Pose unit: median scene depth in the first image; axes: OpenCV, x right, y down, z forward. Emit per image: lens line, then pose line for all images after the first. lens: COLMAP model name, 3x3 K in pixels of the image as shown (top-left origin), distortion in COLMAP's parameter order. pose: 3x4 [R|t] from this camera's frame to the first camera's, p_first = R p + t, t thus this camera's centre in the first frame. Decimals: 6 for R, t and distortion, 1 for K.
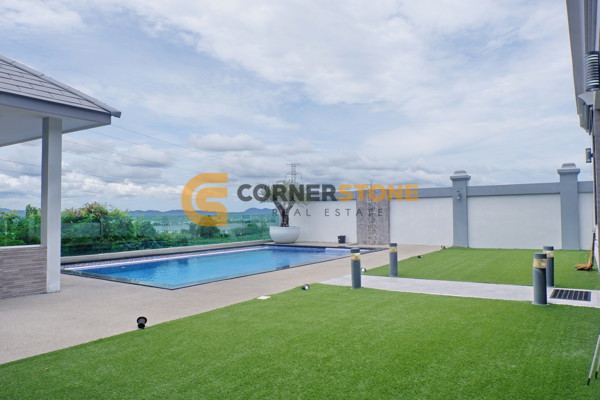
lens RADIAL K [[435.6, 0, 306.3], [0, 435.6, 200.5], [0, 0, 1]] dist [-0.059772, 0.034850]
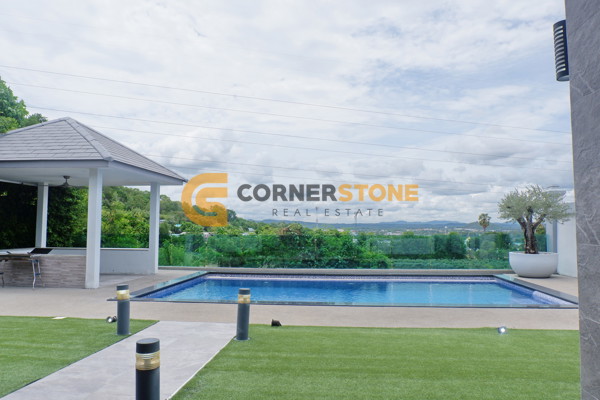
lens RADIAL K [[435.6, 0, 302.0], [0, 435.6, 200.4], [0, 0, 1]] dist [-0.059772, 0.034850]
pose [[0.455595, -0.053904, -0.888554, 0.455131], [0.023665, 0.998546, -0.048443, 0.003227], [0.889873, 0.001042, 0.456208, 0.440256]]
